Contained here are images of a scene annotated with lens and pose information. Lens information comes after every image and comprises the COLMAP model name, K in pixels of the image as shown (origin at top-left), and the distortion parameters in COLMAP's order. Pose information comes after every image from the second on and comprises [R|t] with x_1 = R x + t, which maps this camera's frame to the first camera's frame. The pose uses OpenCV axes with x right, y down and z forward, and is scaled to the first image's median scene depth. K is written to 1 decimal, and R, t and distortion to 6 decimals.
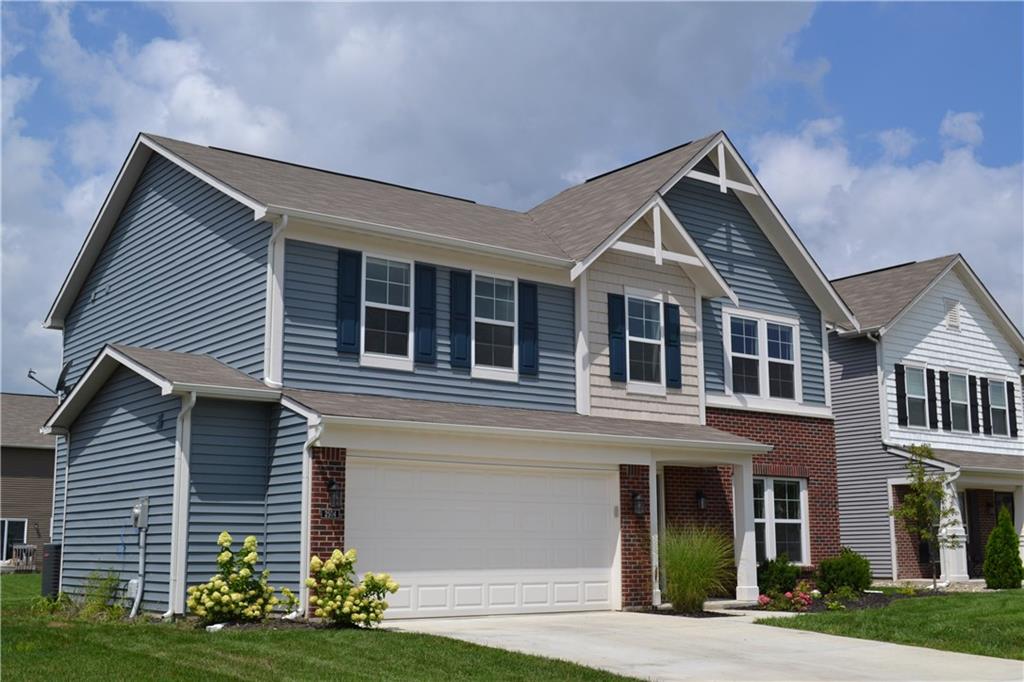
lens RADIAL K [[1178.4, 0, 513.4], [0, 1178.4, 344.6], [0, 0, 1]] dist [-0.044649, 0.000000]
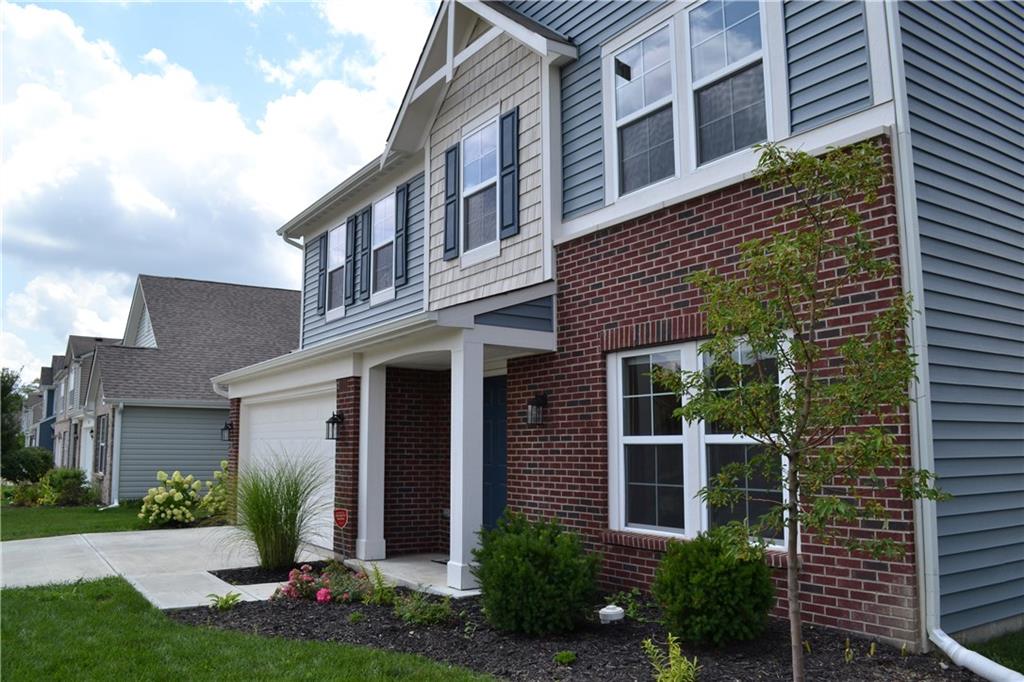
lens RADIAL K [[822.7, 0, 510.2], [0, 822.7, 337.6], [0, 0, 1]] dist [-0.083488, -0.001650]
pose [[-0.074966, -0.127477, -0.989004, 0.578061], [0.175309, 0.974663, -0.138917, 0.153990], [0.981655, -0.183796, -0.050718, 1.024682]]
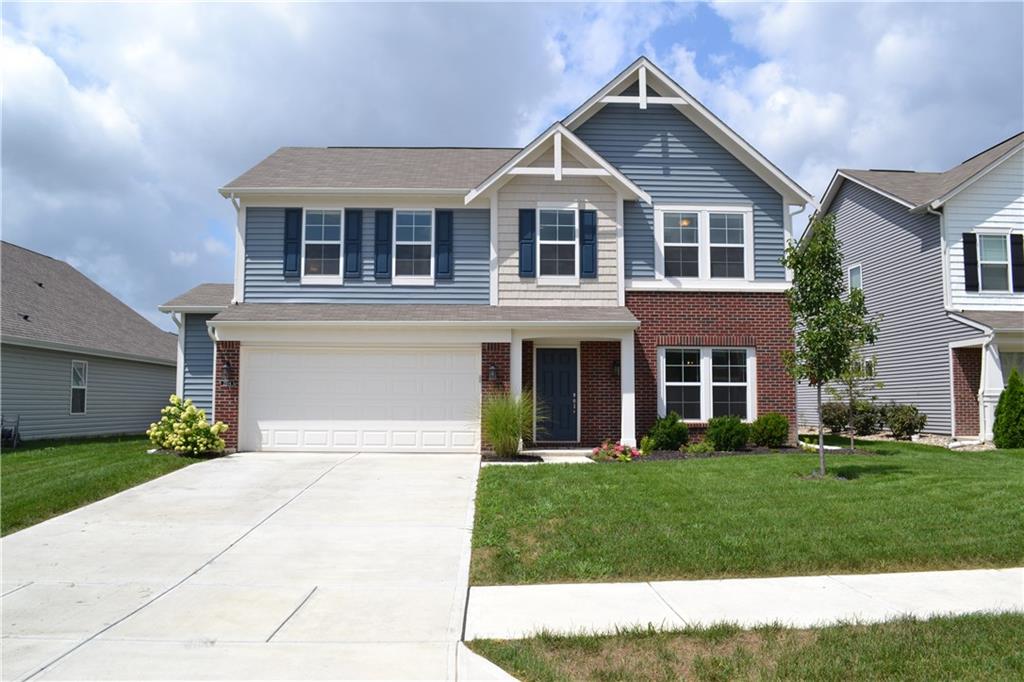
lens RADIAL K [[777.7, 0, 512.0], [0, 777.7, 342.0], [0, 0, 1]] dist [-0.066707, 0.005919]
pose [[0.814096, -0.039108, -0.579411, 0.546275], [0.094401, 0.993371, 0.065589, 0.042884], [0.573006, -0.108093, 0.812392, 0.288978]]
